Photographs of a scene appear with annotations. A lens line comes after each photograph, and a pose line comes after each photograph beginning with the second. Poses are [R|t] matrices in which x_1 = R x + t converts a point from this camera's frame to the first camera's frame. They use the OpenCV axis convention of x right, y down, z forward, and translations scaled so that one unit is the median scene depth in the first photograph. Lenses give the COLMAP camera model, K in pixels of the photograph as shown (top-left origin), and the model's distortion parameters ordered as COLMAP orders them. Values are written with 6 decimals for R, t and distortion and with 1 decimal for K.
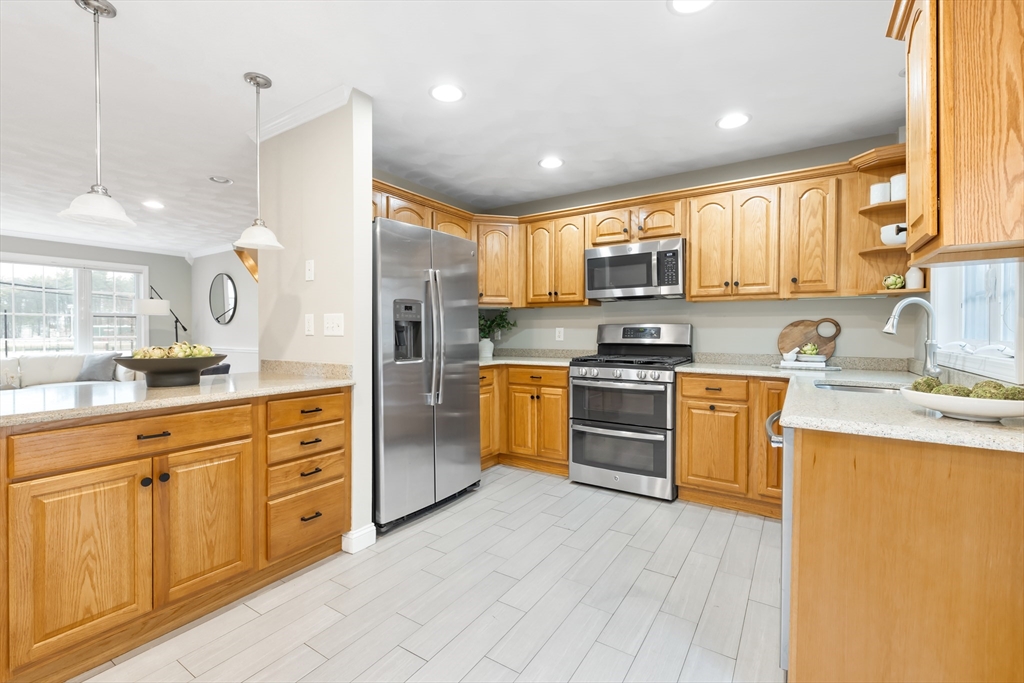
lens RADIAL K [[427.4, 0, 510.2], [0, 427.4, 333.2], [0, 0, 1]] dist [0.002085, -0.000093]
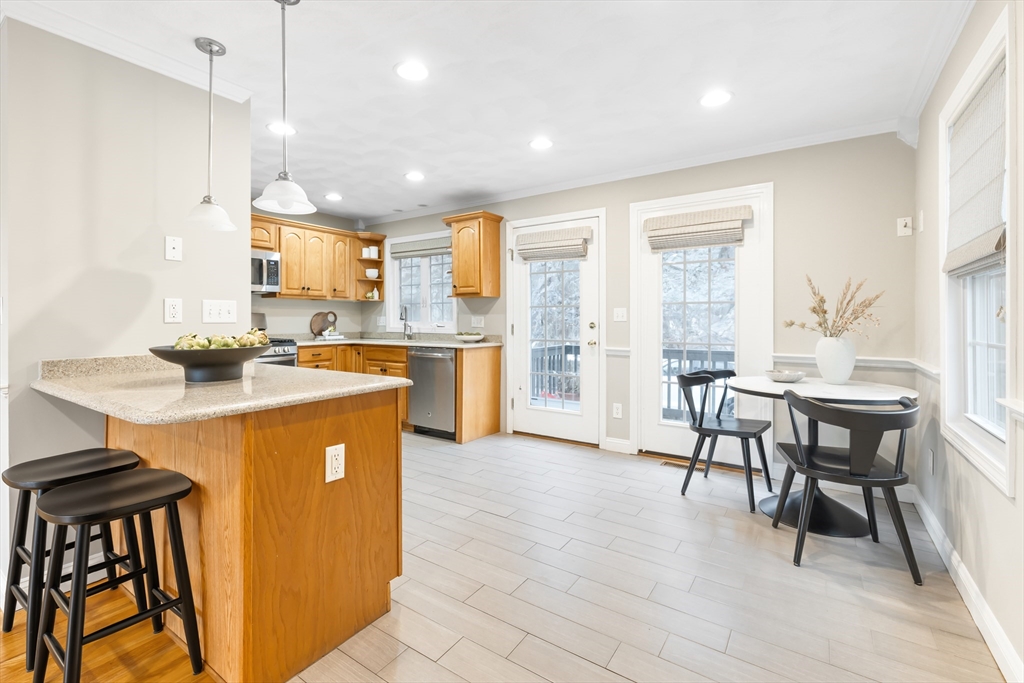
lens RADIAL K [[453.6, 0, 511.9], [0, 453.6, 318.9], [0, 0, 1]] dist [0.008670, -0.000458]
pose [[-0.008115, -0.000124, 0.999967, -1.227282], [0.012135, 0.999926, 0.000222, 0.004932], [-0.999893, 0.012136, -0.008113, 0.274406]]
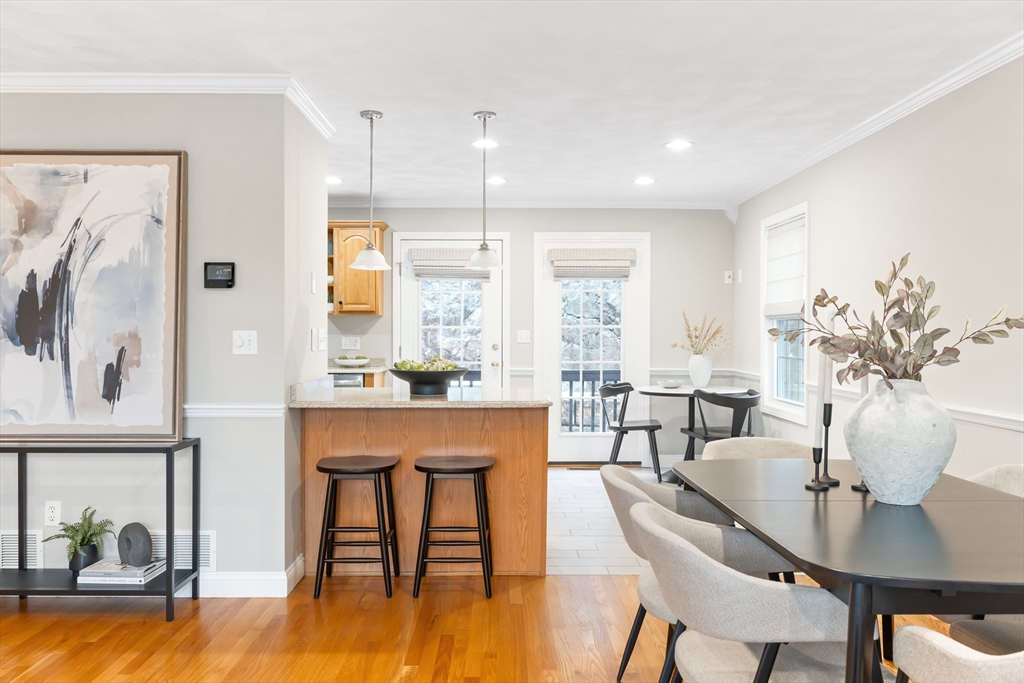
lens RADIAL K [[782.1, 0, 510.2], [0, 782.1, 338.9], [0, 0, 1]] dist [0.007885, 0.001138]
pose [[-0.575304, -0.010341, 0.817874, -1.838356], [0.005462, 0.999849, 0.016484, -0.035662], [-0.817921, 0.013950, -0.575161, 1.354778]]
